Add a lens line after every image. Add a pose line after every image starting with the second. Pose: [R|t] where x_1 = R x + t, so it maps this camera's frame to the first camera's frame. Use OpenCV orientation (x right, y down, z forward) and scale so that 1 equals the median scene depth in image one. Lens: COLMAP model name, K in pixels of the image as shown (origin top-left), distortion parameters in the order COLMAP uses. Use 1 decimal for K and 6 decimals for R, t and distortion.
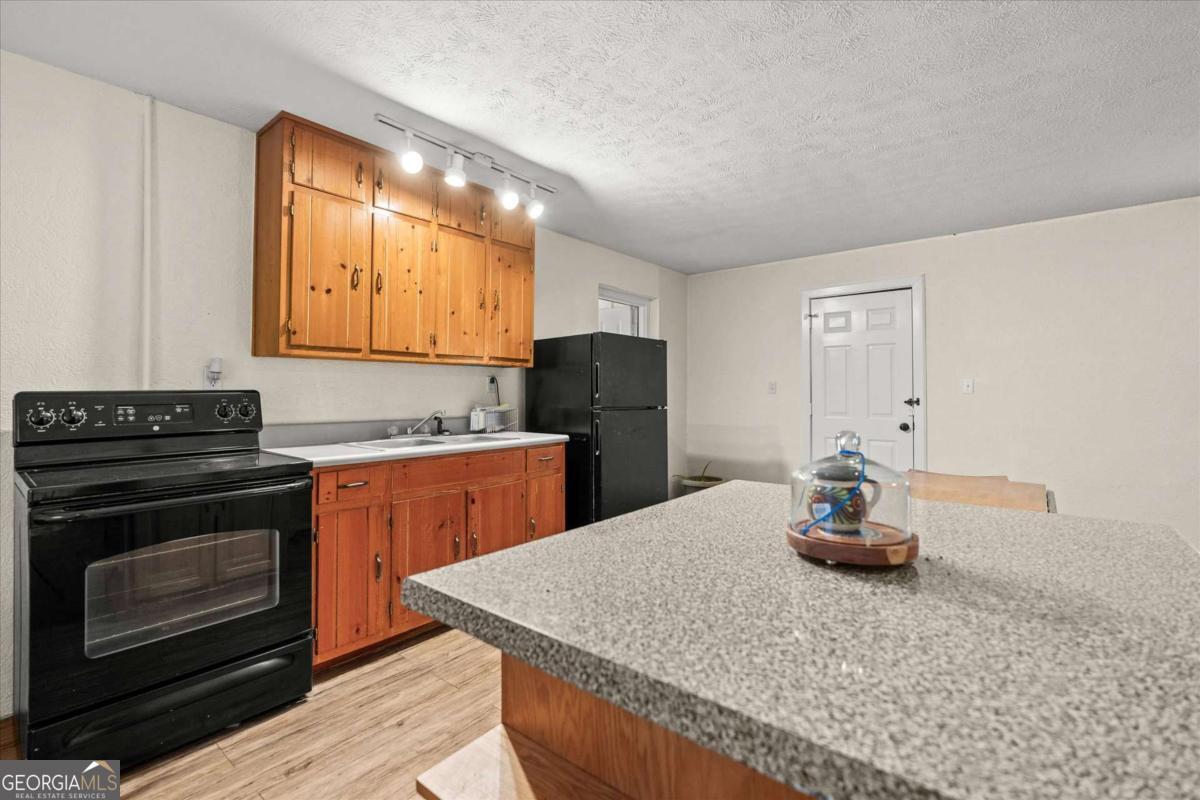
lens RADIAL K [[528.5, 0, 608.6], [0, 528.5, 380.4], [0, 0, 1]] dist [-0.004395, 0.000901]
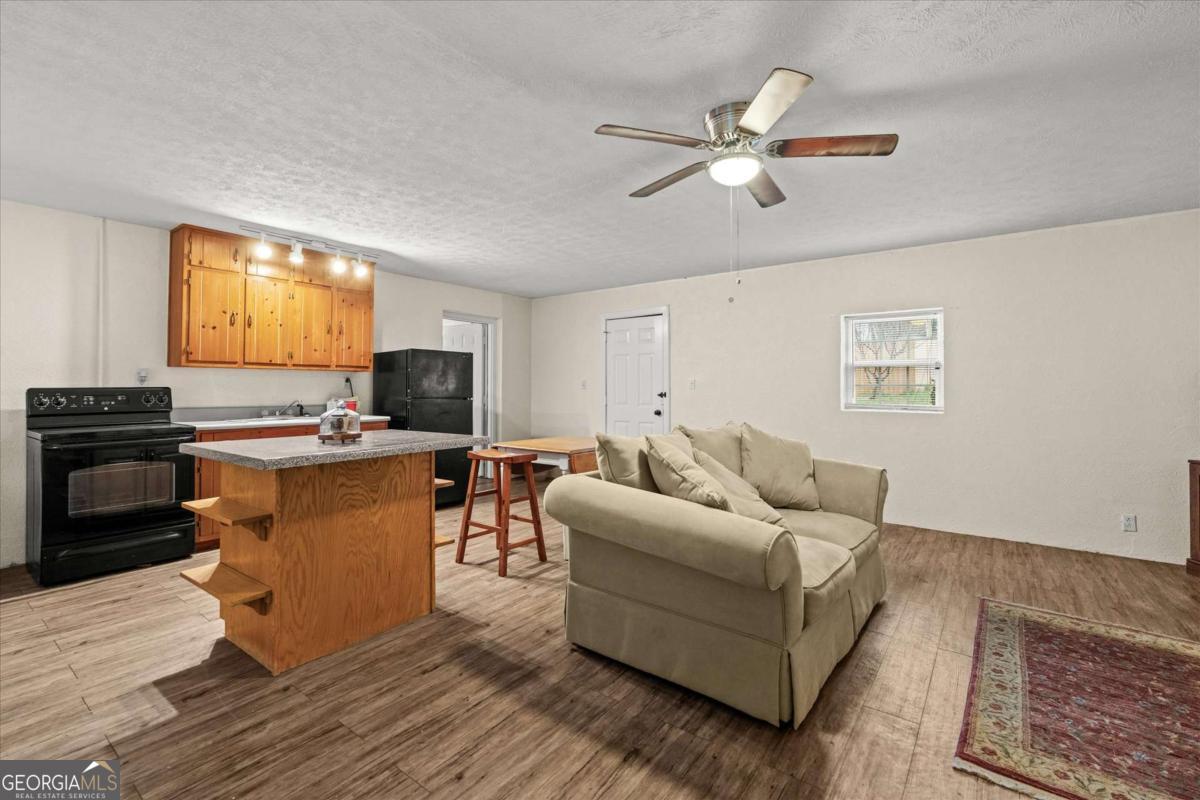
lens RADIAL K [[528.5, 0, 607.6], [0, 528.5, 377.3], [0, 0, 1]] dist [-0.004395, 0.000901]
pose [[0.999031, -0.000683, 0.043996, 0.606985], [0.000672, 1.000000, 0.000256, -0.011353], [-0.043996, -0.000226, 0.999032, -0.684958]]
